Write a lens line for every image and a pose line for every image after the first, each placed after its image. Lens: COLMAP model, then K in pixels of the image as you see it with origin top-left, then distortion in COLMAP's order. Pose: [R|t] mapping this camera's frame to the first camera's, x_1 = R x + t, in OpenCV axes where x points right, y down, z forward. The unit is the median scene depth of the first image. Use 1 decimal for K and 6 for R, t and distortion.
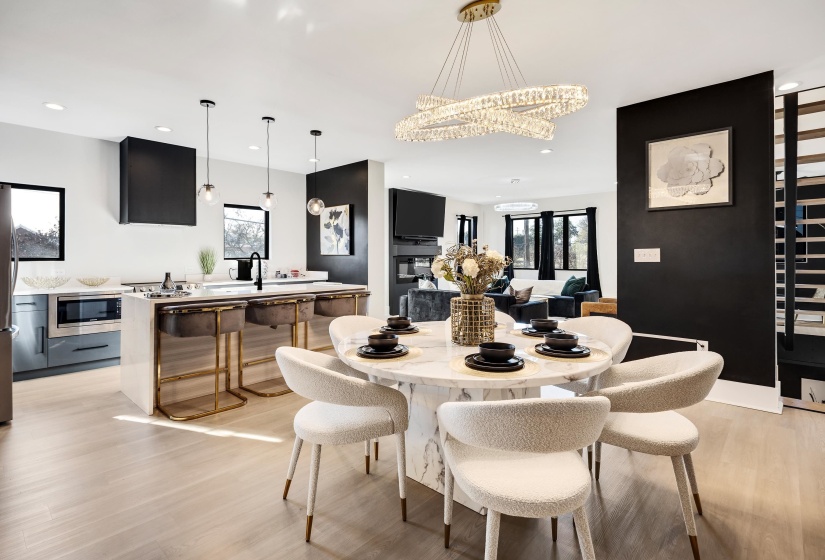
lens RADIAL K [[416.7, 0, 416.1], [0, 416.7, 257.0], [0, 0, 1]] dist [0.003088, -0.000407]
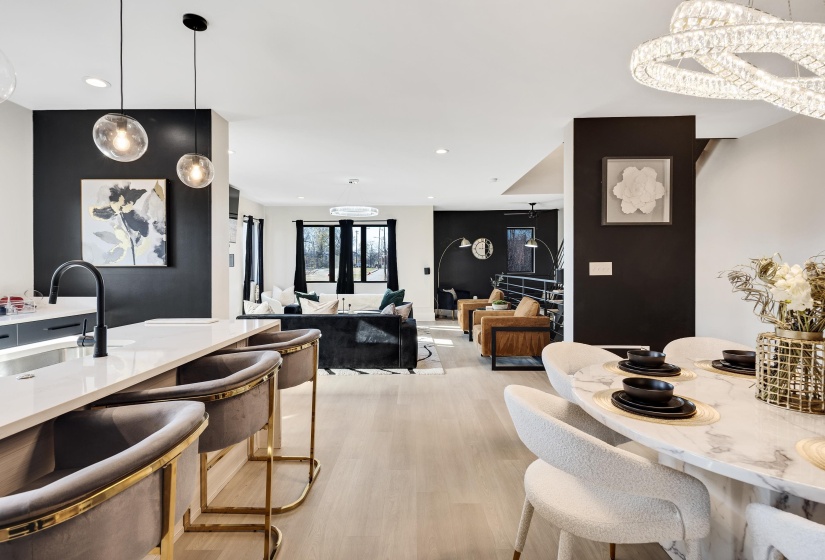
lens RADIAL K [[404.0, 0, 410.6], [0, 404.0, 270.8], [0, 0, 1]] dist [0.007085, -0.004945]
pose [[0.743956, -0.004077, 0.668216, -0.283386], [-0.000464, 0.999978, 0.006618, -0.003050], [-0.668228, -0.005234, 0.743938, 0.354685]]
